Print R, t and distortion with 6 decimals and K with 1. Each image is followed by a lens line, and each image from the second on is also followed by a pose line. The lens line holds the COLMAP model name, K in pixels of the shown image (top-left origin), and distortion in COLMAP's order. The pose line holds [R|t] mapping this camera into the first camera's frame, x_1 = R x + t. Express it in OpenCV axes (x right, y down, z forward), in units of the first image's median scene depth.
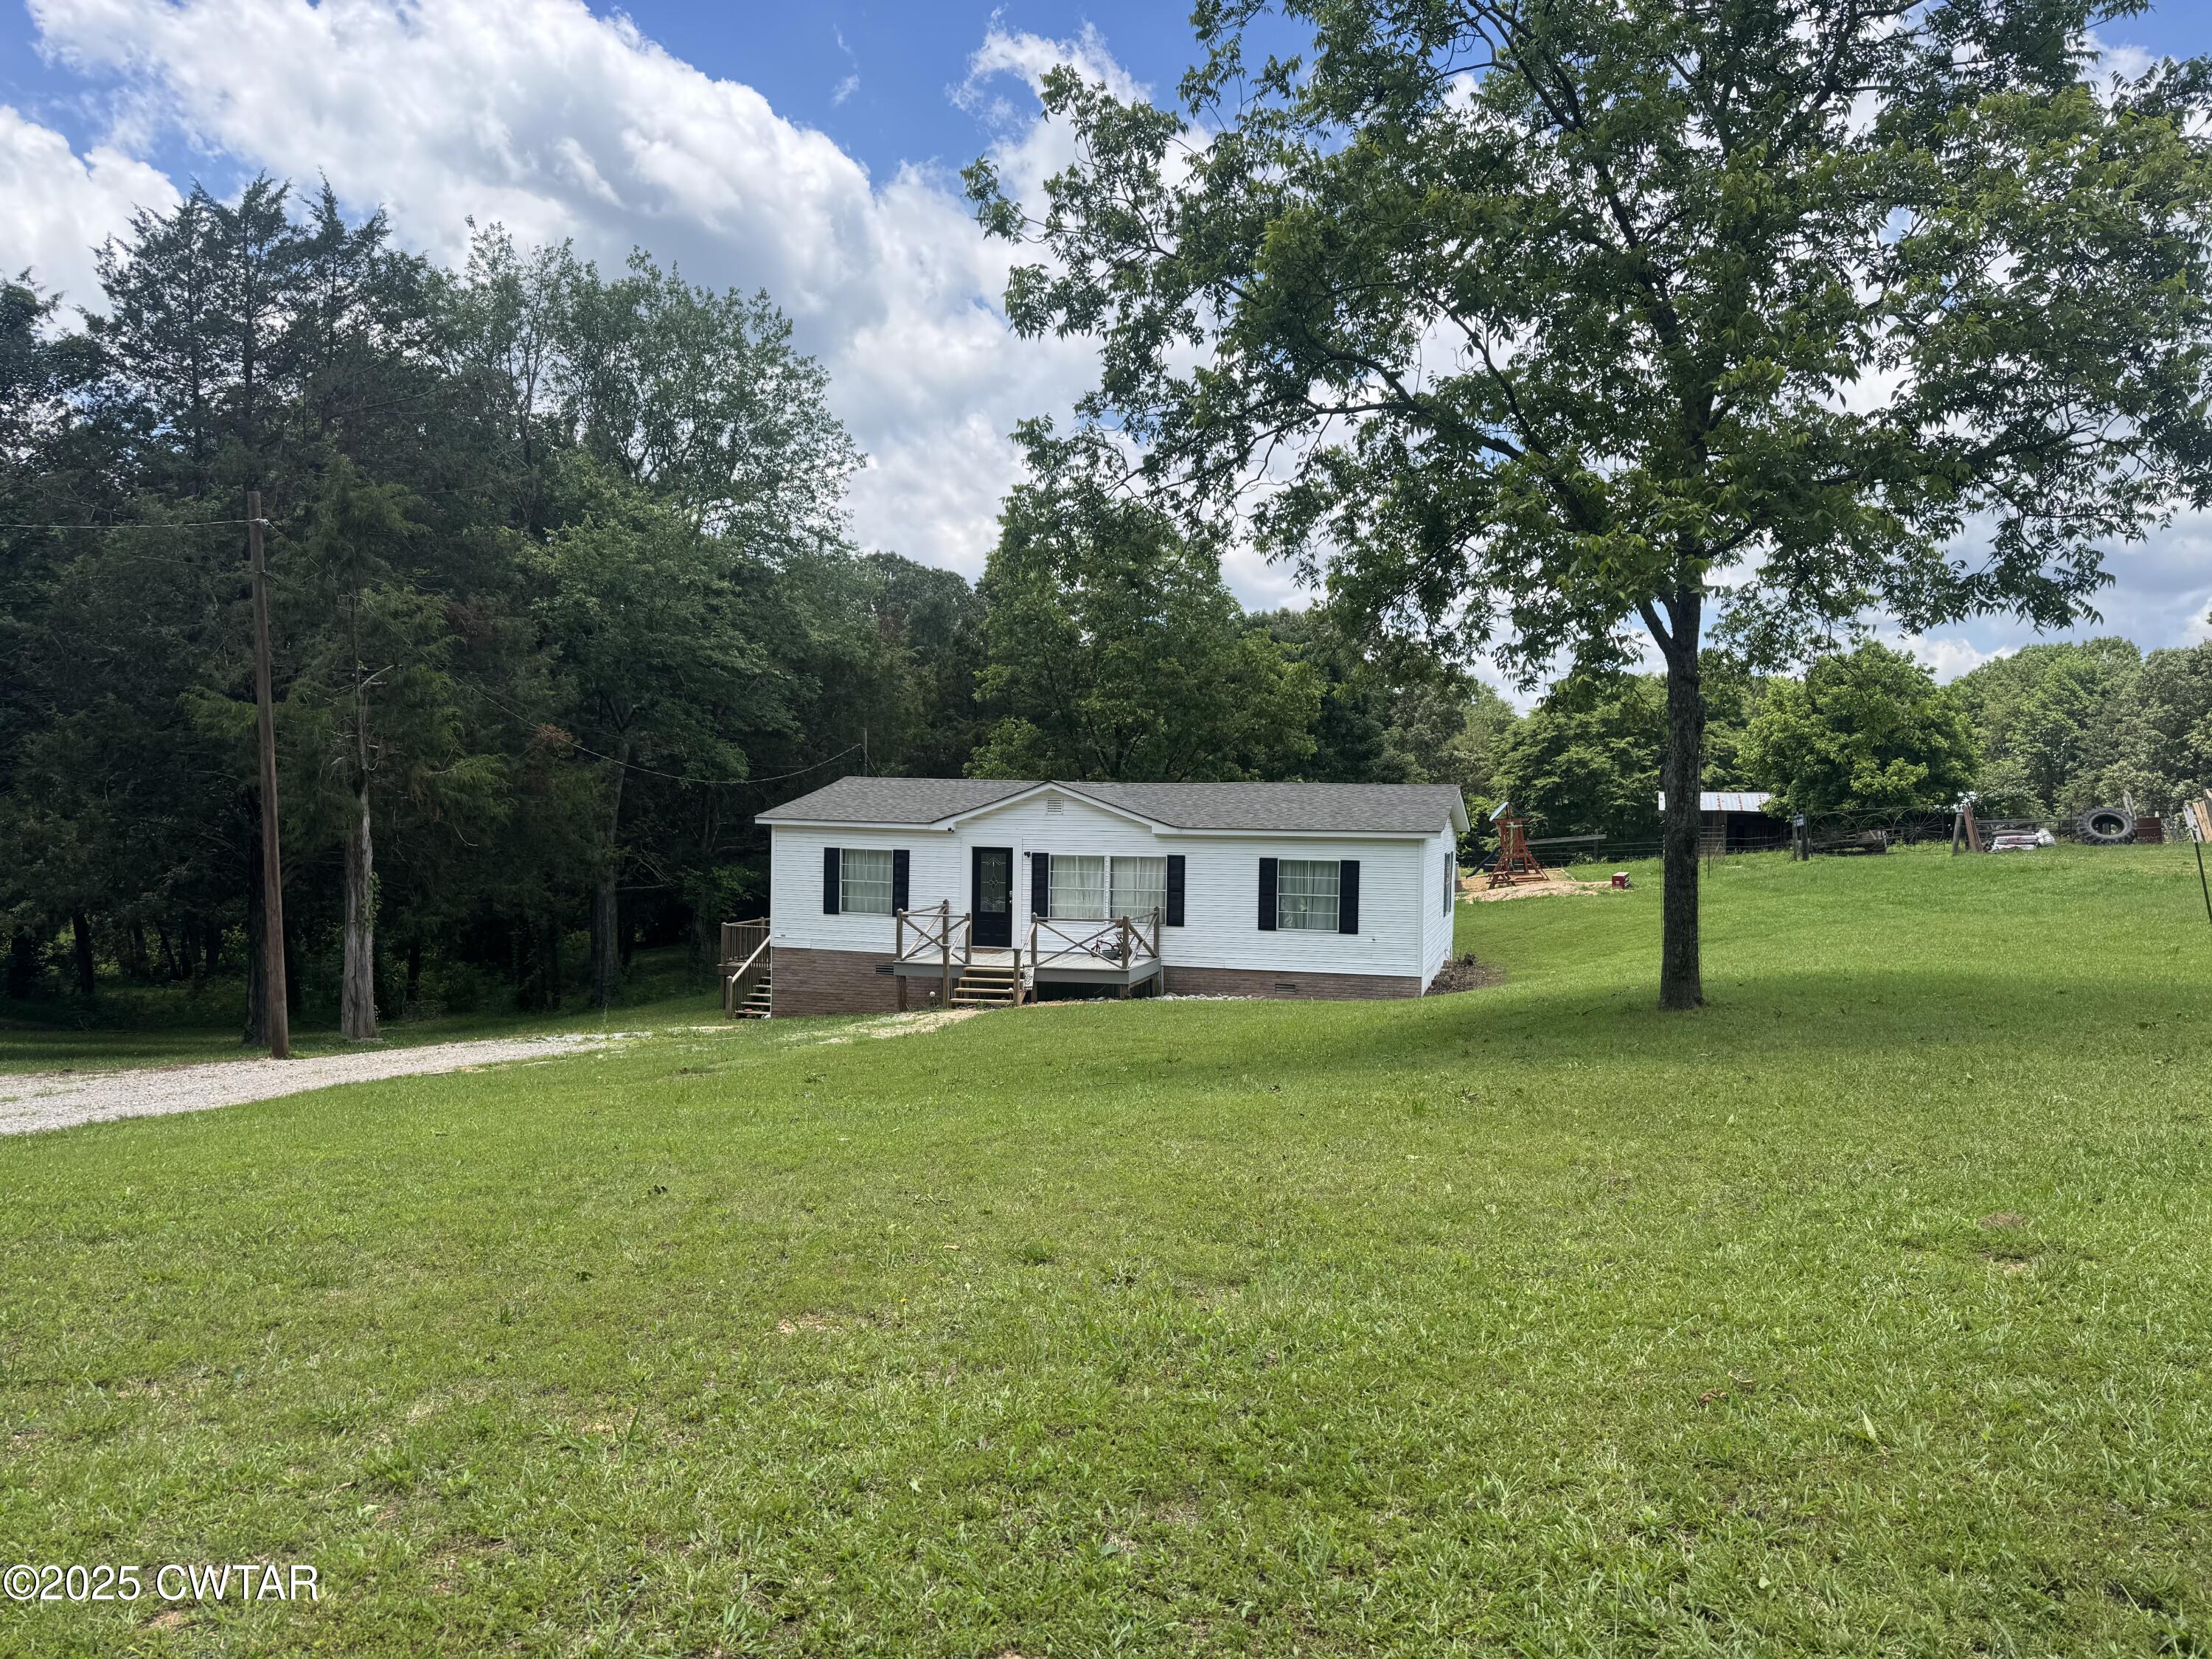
lens RADIAL K [[1534.1, 0, 1121.1], [0, 1534.1, 822.2], [0, 0, 1]] dist [0.013083, -0.012577]
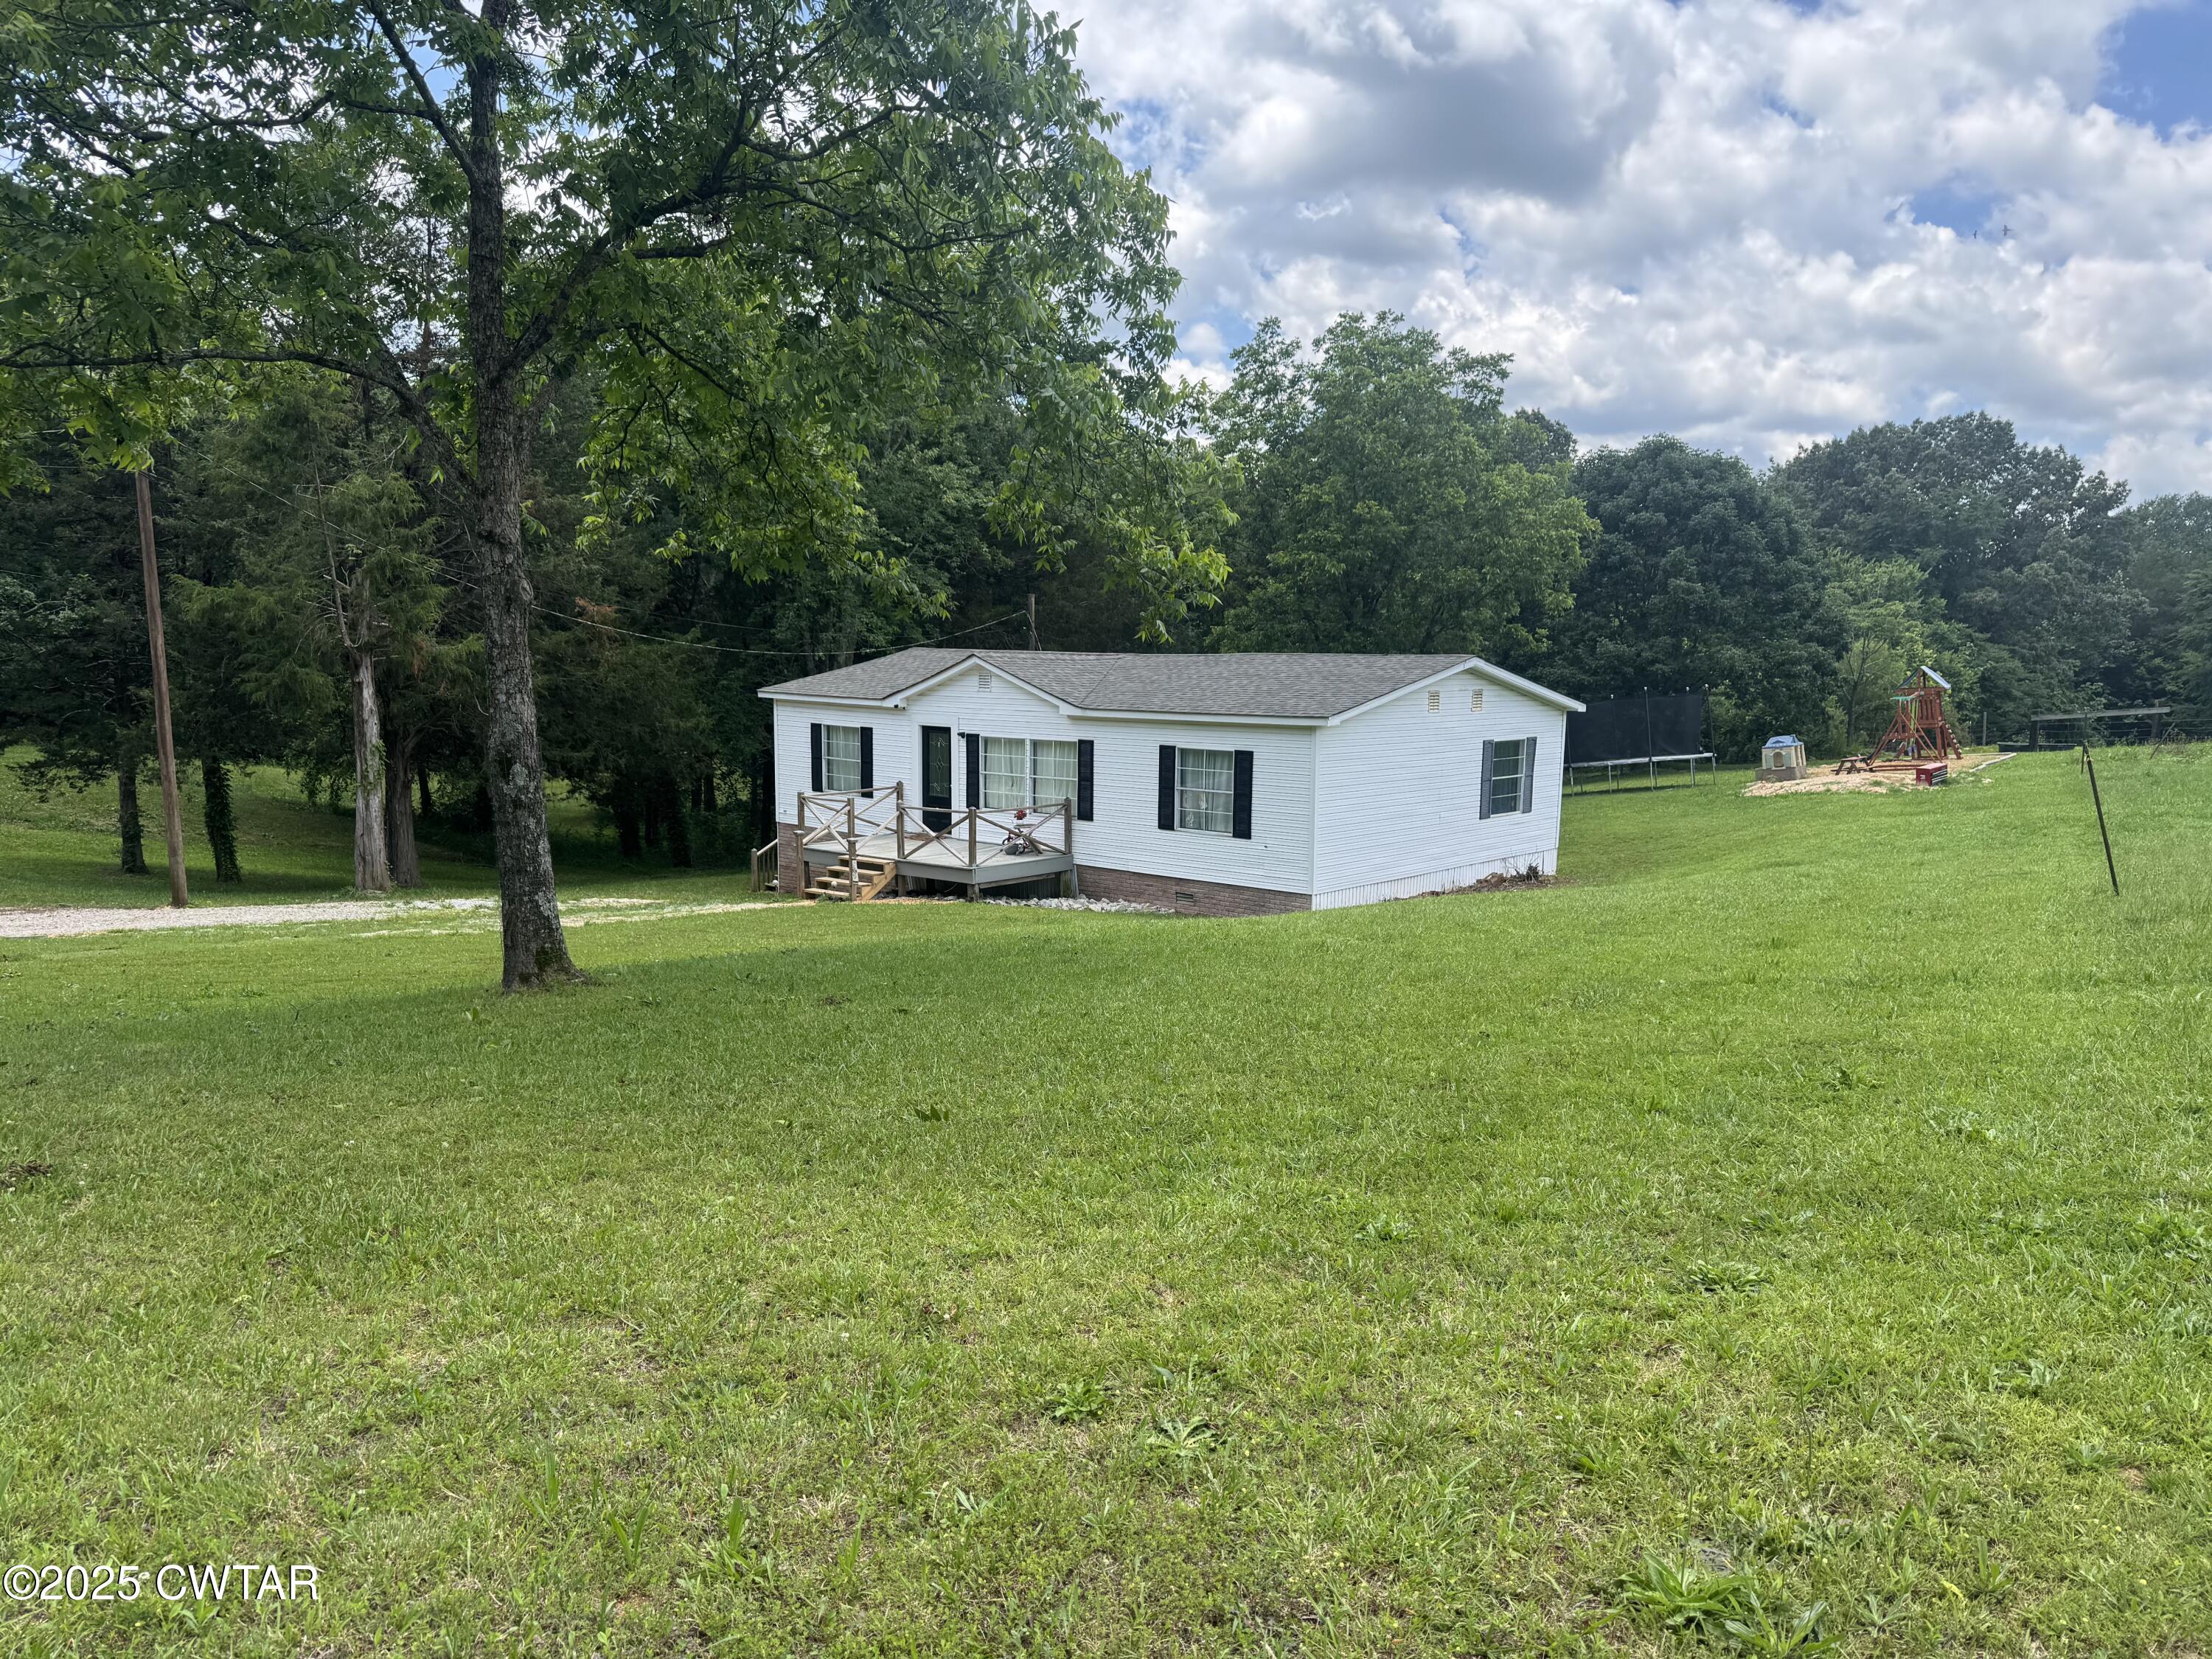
lens RADIAL K [[1534.1, 0, 1102.4], [0, 1534.1, 808.1], [0, 0, 1]] dist [0.013083, -0.012577]
pose [[0.909077, 0.039169, -0.414782, 0.391276], [-0.003622, 0.996276, 0.086142, -0.014191], [0.416612, -0.076807, 0.905834, 0.200006]]
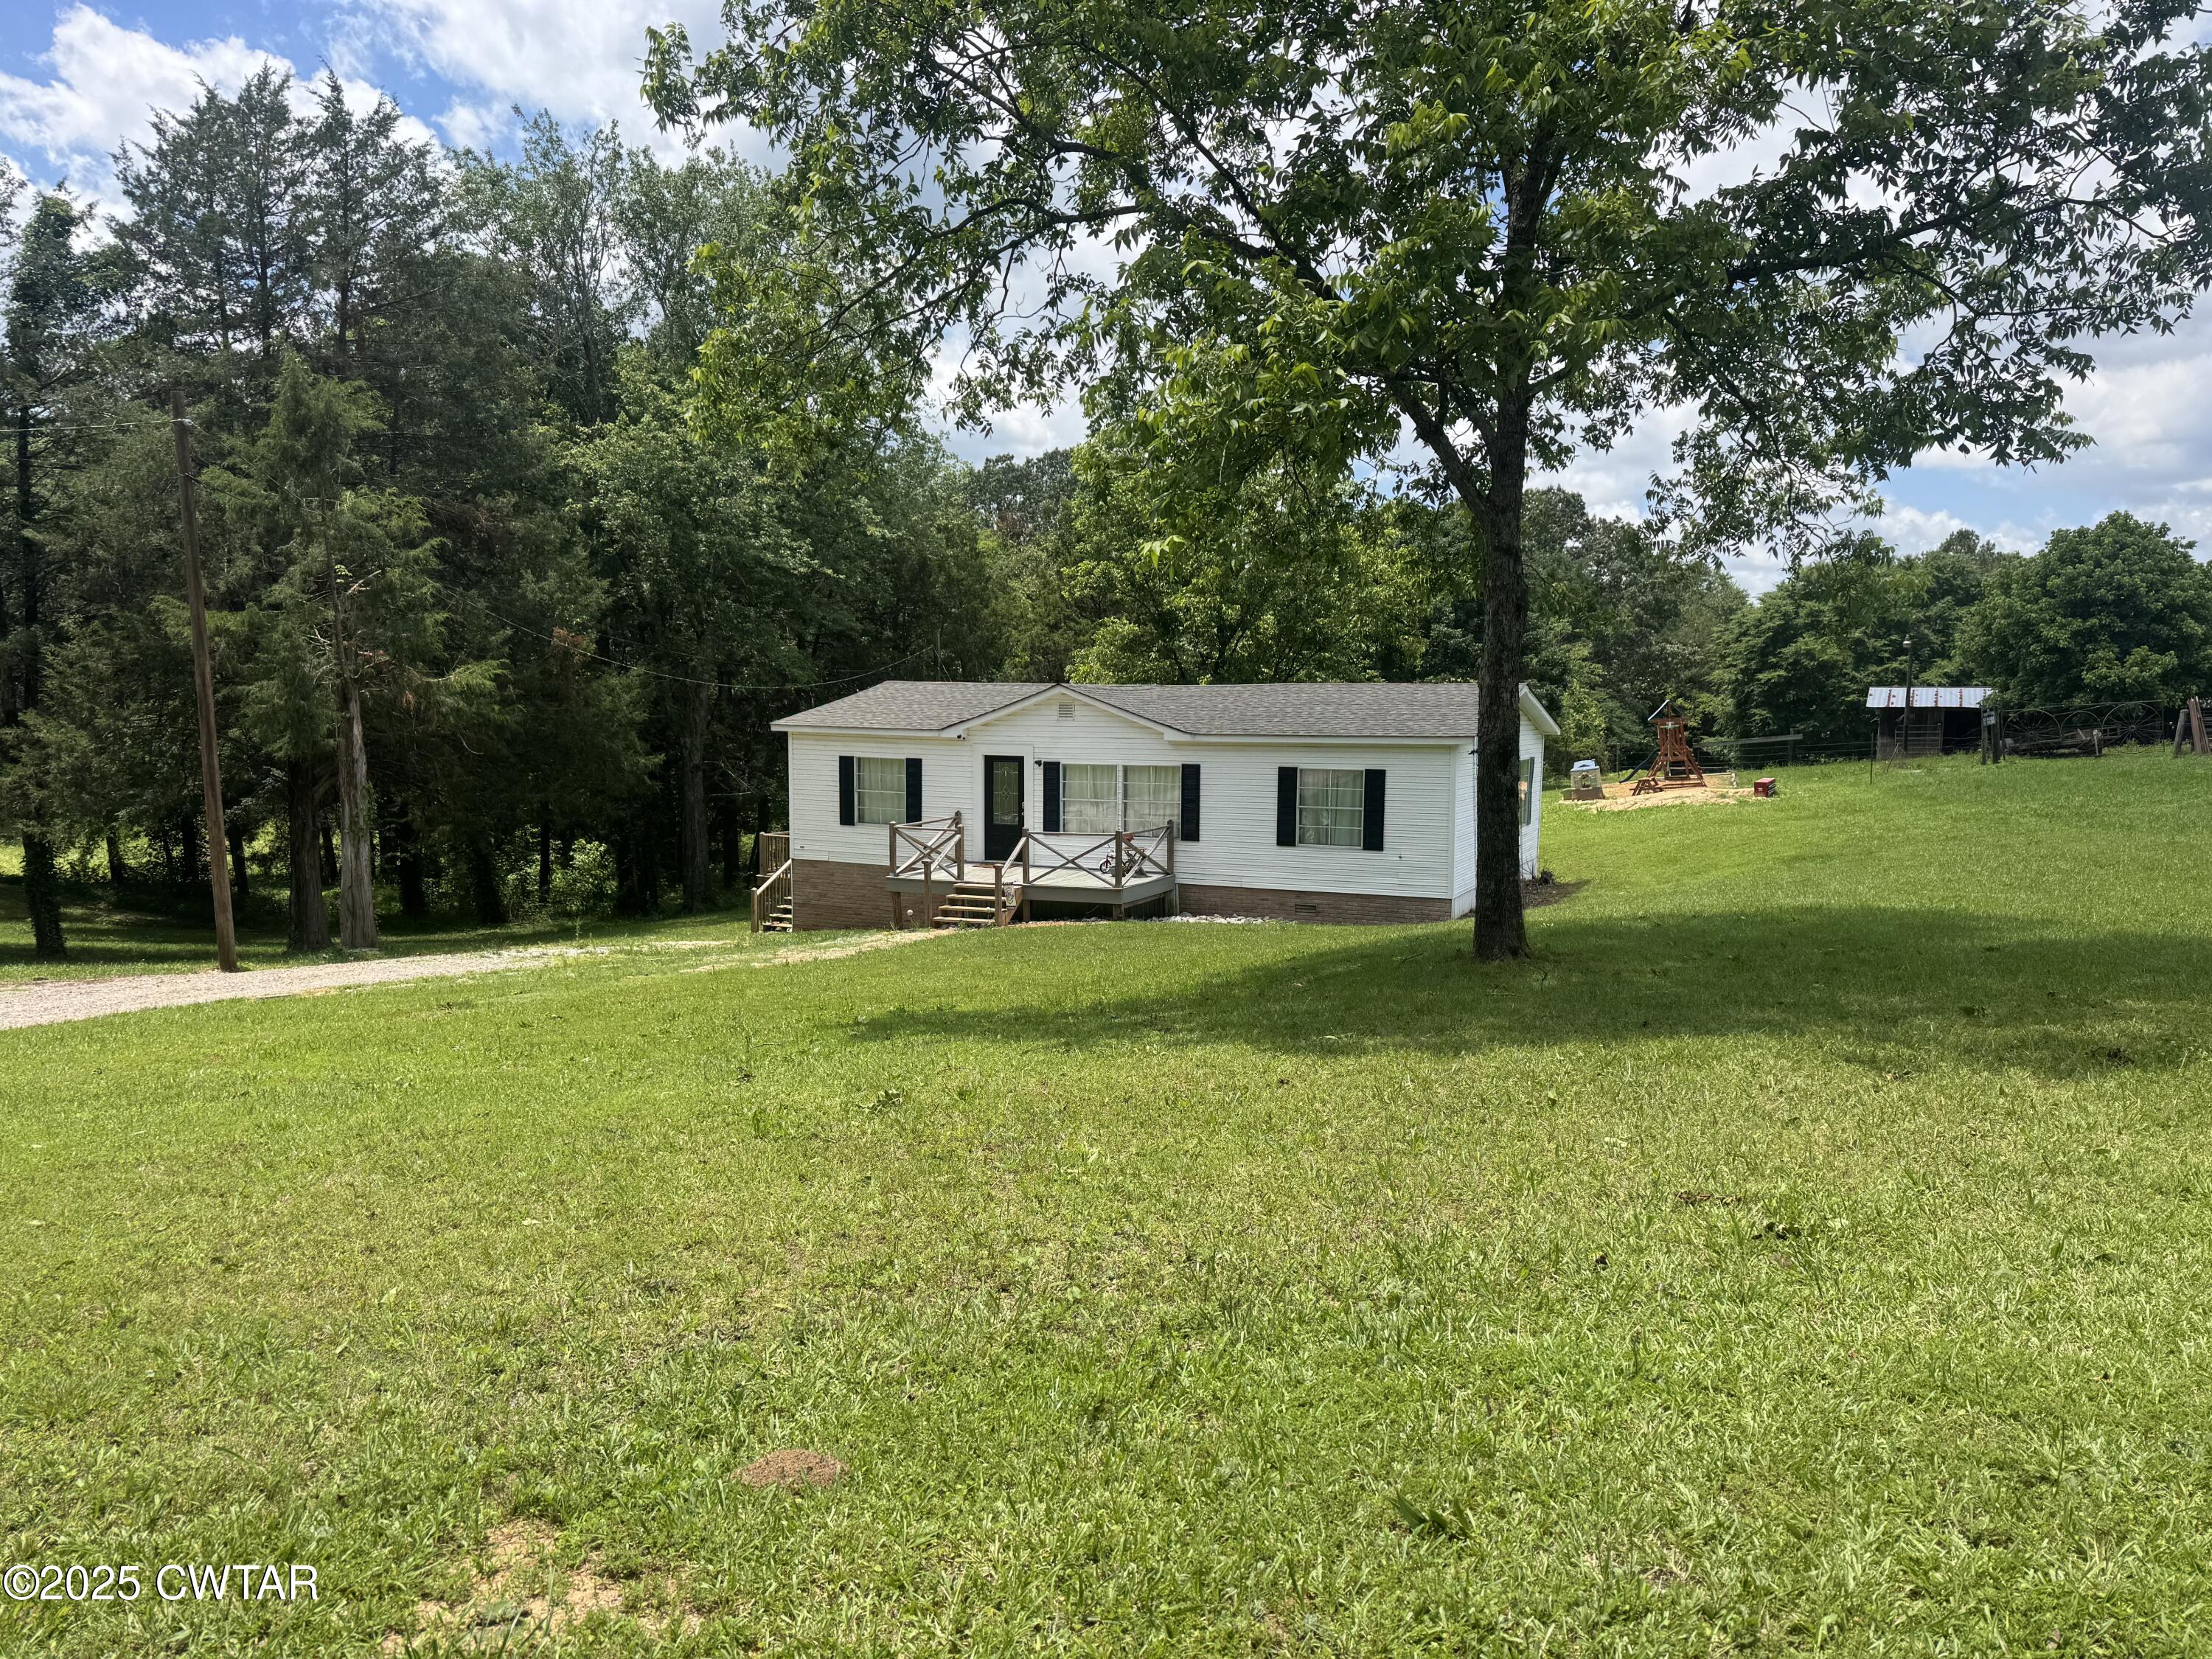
lens RADIAL K [[1534.1, 0, 1117.0], [0, 1534.1, 830.6], [0, 0, 1]] dist [0.013083, -0.012577]
pose [[0.989016, 0.005369, -0.147710, 0.122330], [0.005127, 0.997492, 0.070589, -0.003359], [0.147718, -0.070571, 0.986509, 0.083829]]
